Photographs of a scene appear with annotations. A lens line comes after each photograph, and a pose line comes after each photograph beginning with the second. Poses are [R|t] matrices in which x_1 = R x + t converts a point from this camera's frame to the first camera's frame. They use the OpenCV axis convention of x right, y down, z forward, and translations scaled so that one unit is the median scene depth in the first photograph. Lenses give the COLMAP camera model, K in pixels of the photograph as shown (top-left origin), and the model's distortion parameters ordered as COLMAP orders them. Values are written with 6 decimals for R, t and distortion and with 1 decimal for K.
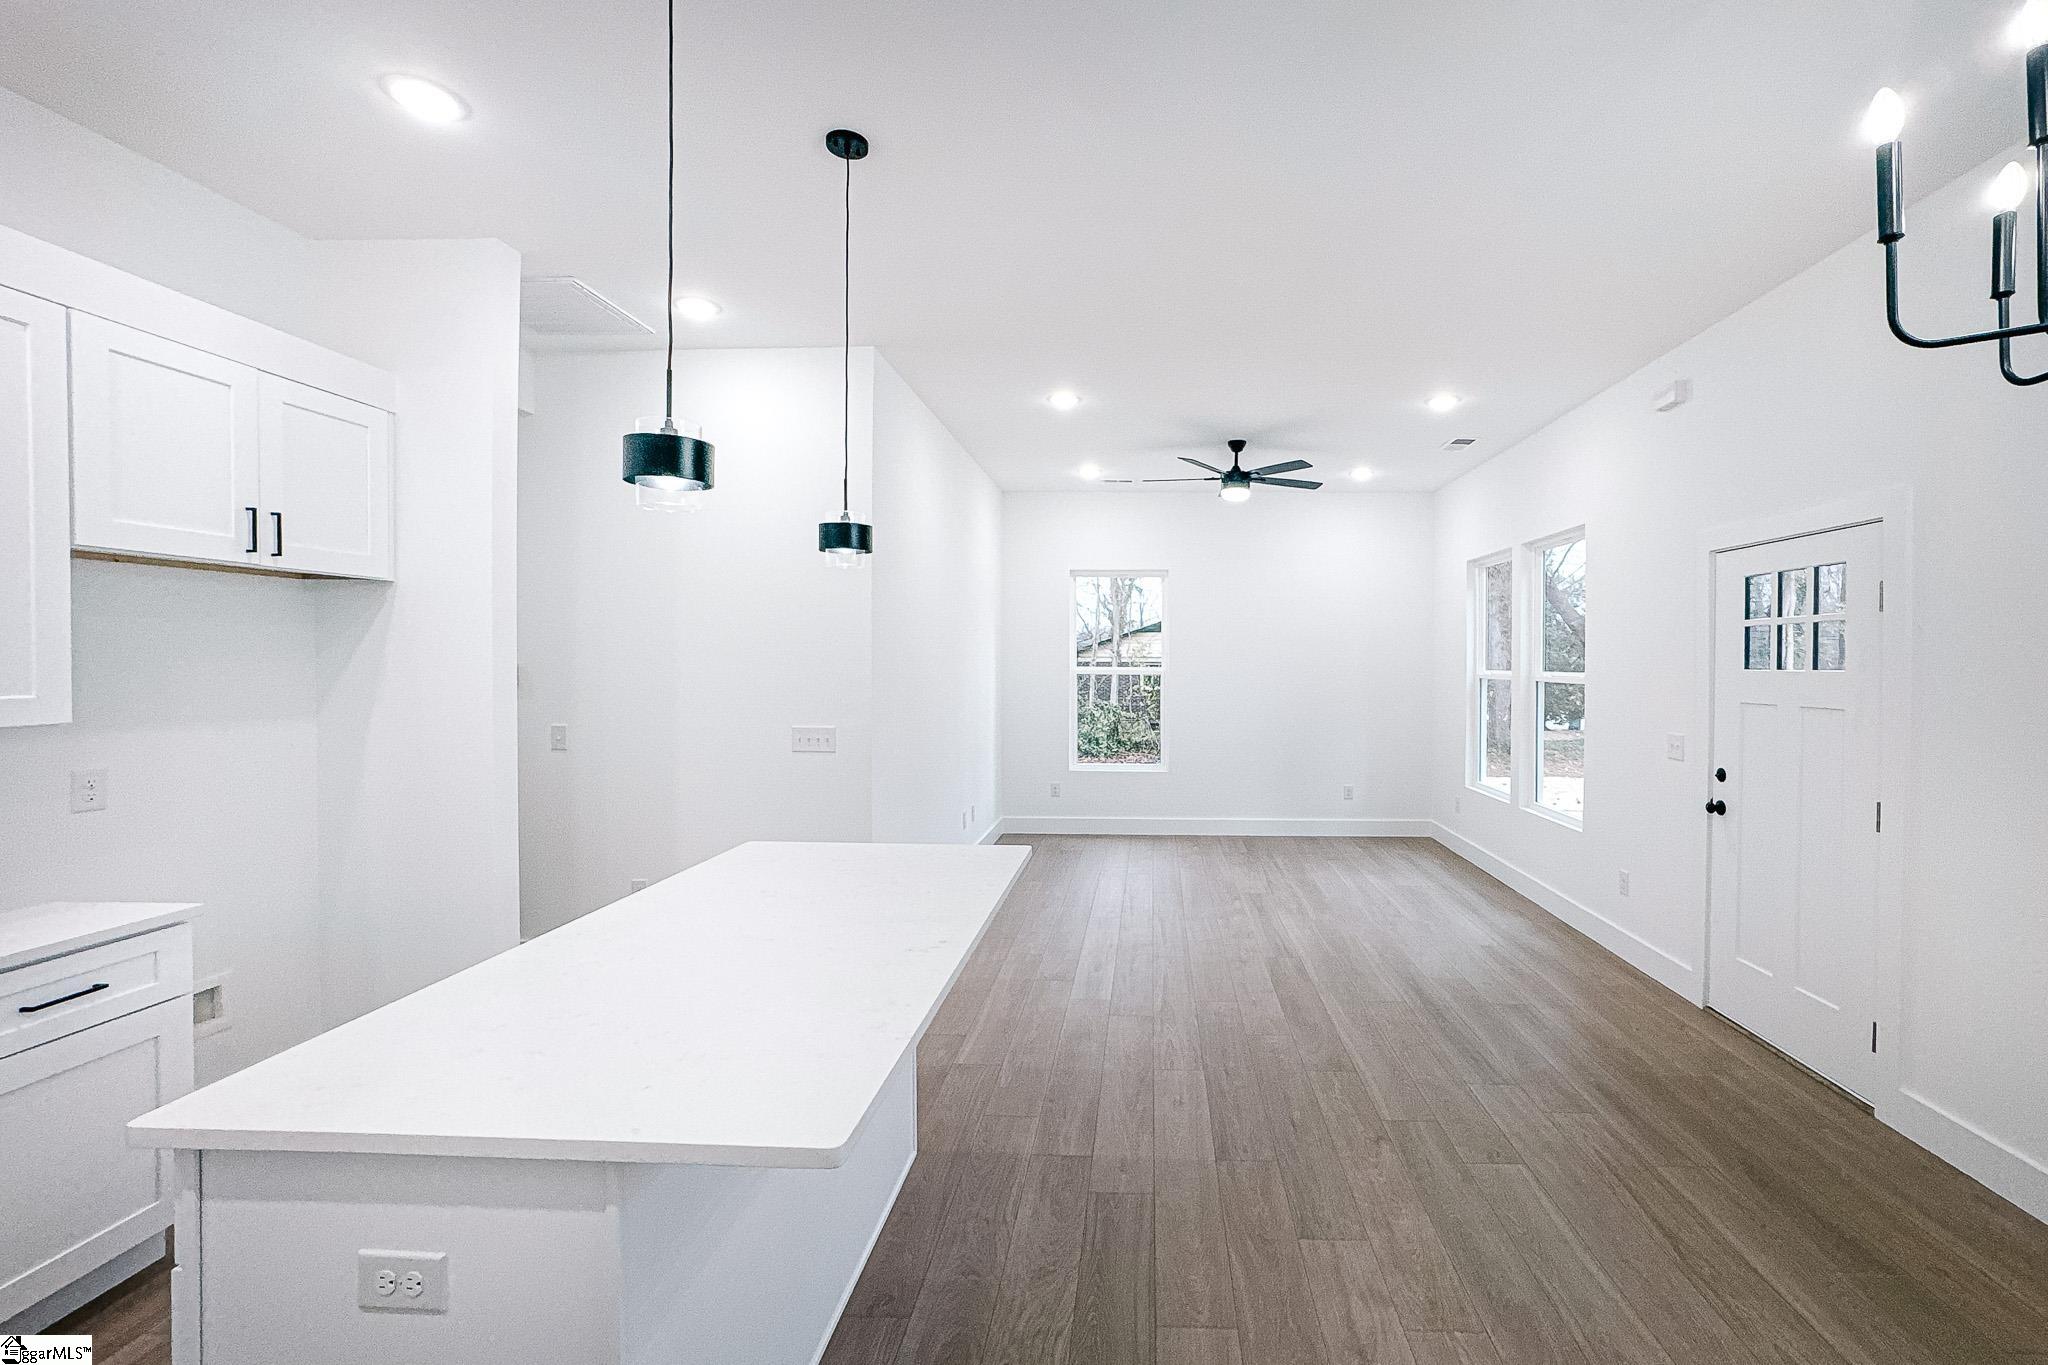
lens RADIAL K [[870.1, 0, 1024.0], [0, 870.1, 682.5], [0, 0, 1]] dist [-0.022896, 0.000188]
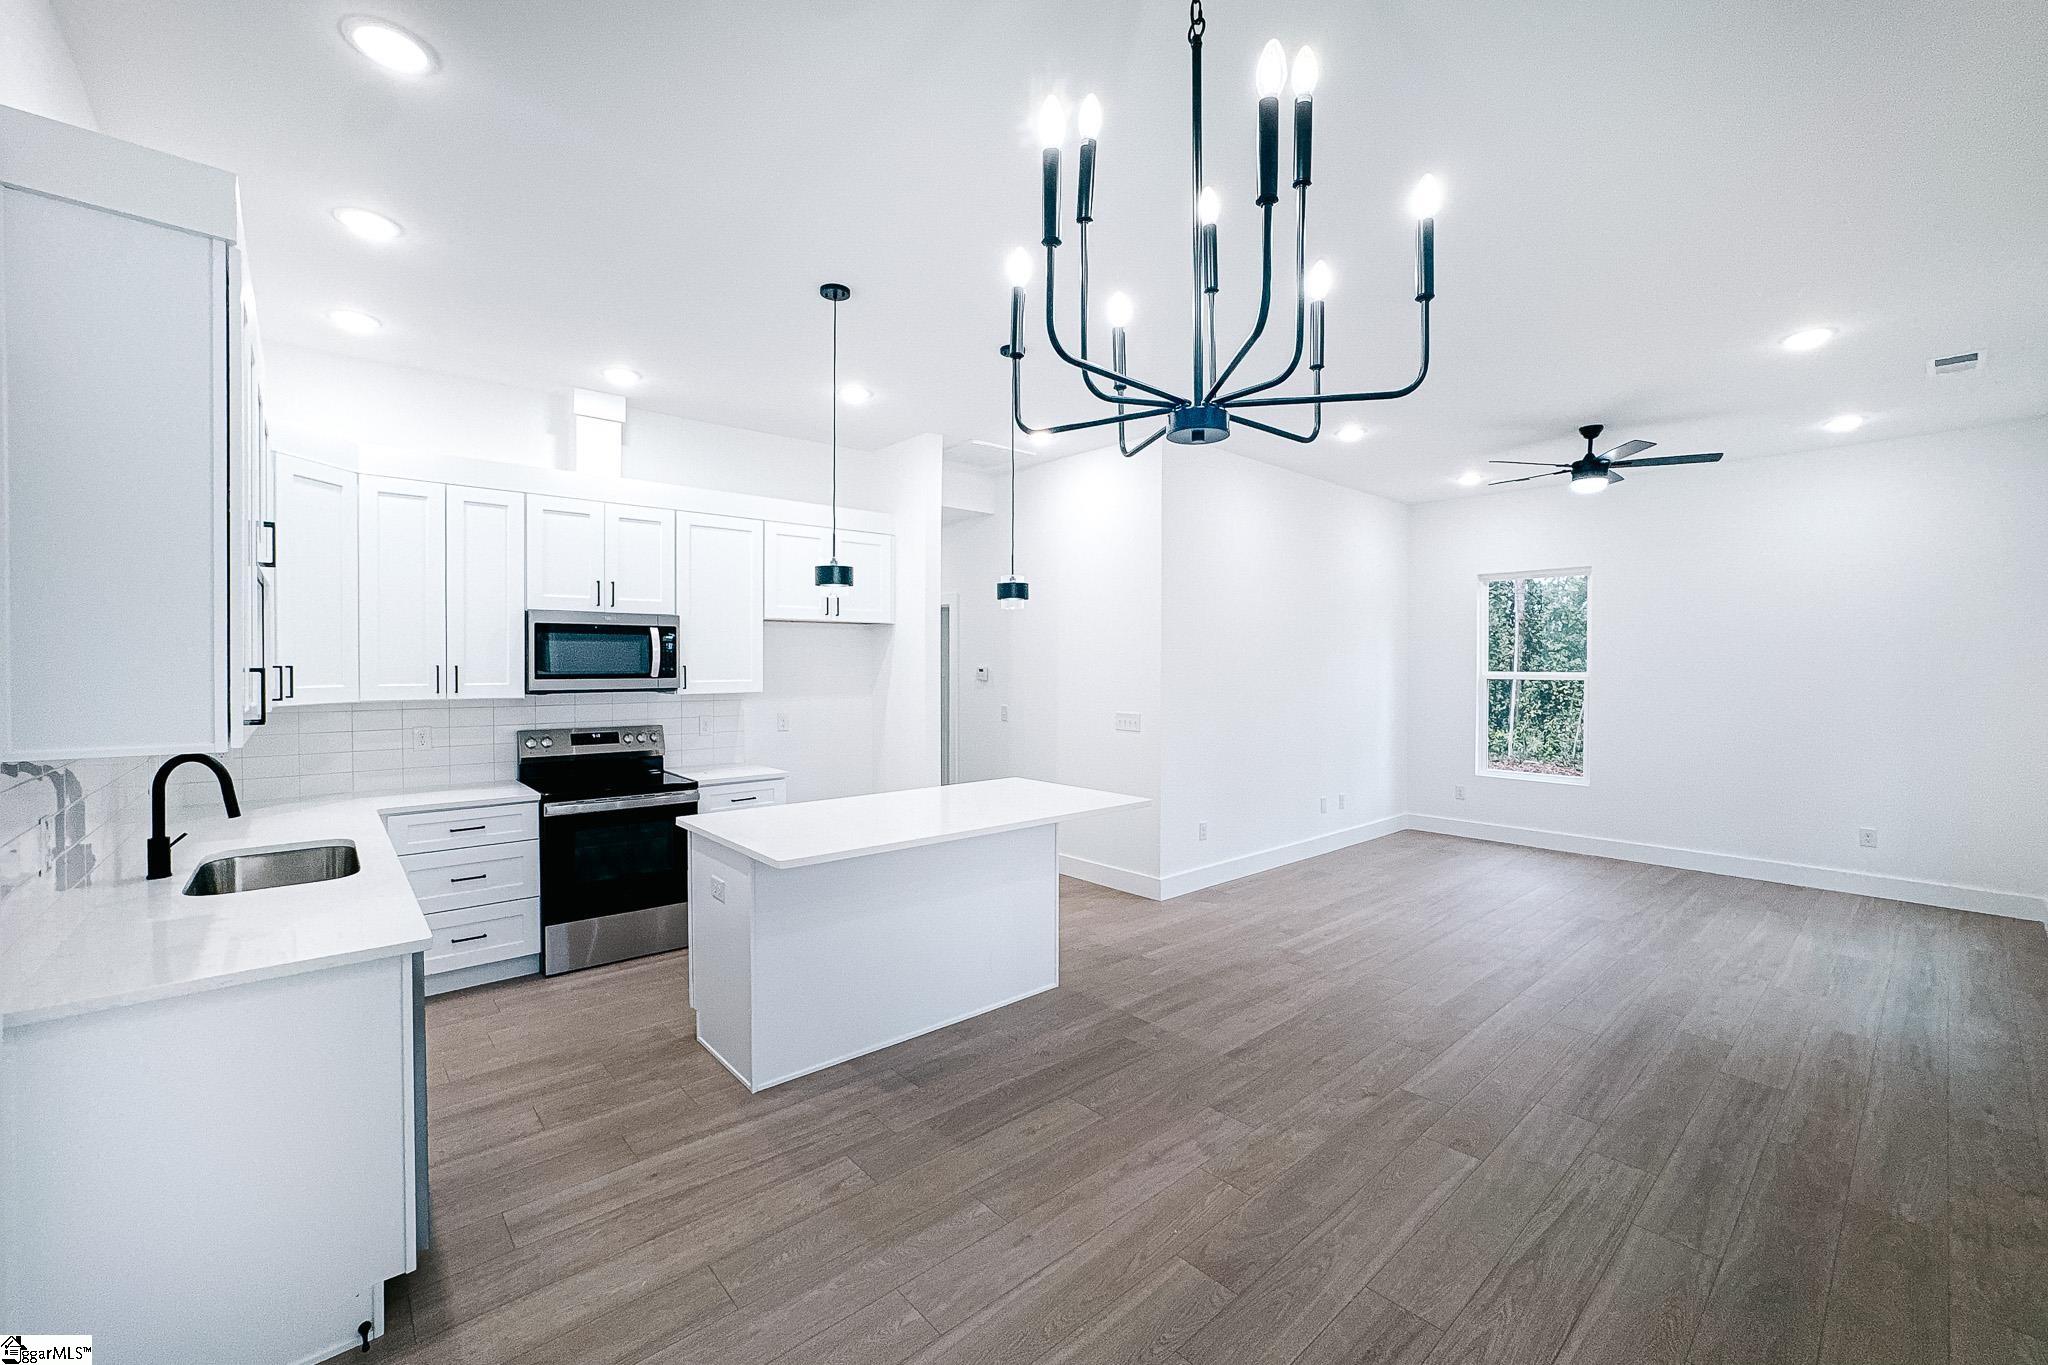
lens RADIAL K [[824.0, 0, 1024.1], [0, 824.0, 671.2], [0, 0, 1]] dist [0.000977, 0.000371]
pose [[0.699388, 0.003769, -0.714732, 0.752748], [-0.016231, 0.999812, -0.010610, 0.001526], [0.714558, 0.019021, 0.699318, -0.067544]]
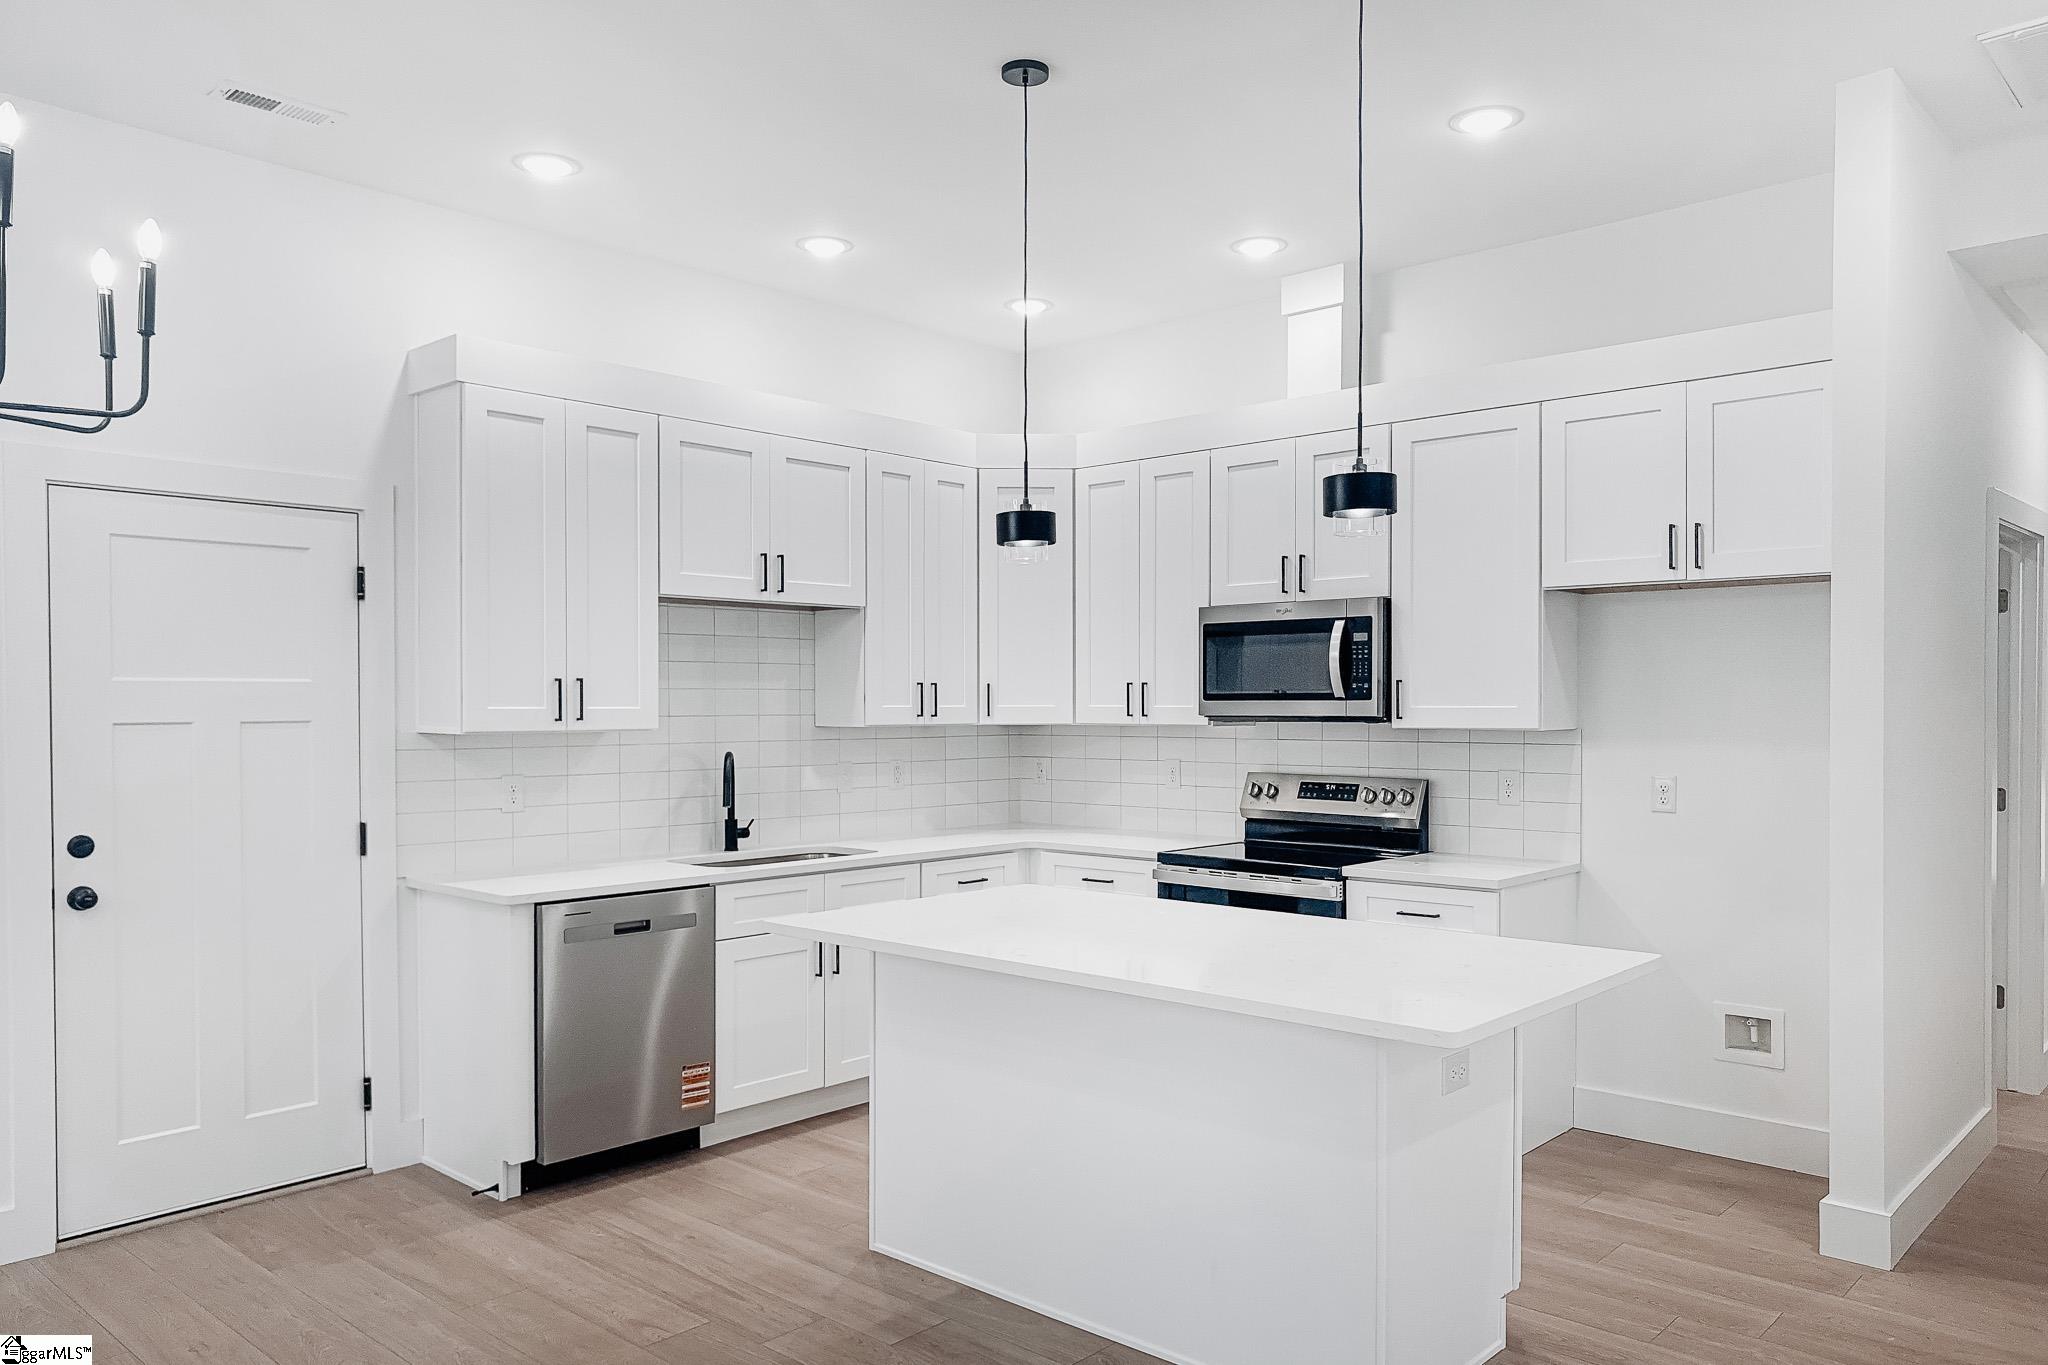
lens RADIAL K [[1471.9, 0, 1023.7], [0, 1471.9, 741.5], [0, 0, 1]] dist [-0.002430, 0.000110]
pose [[-0.629627, 0.024392, -0.776515, 0.745309], [-0.015103, 0.998934, 0.043624, -0.013920], [0.776751, 0.039195, -0.628587, 1.550705]]
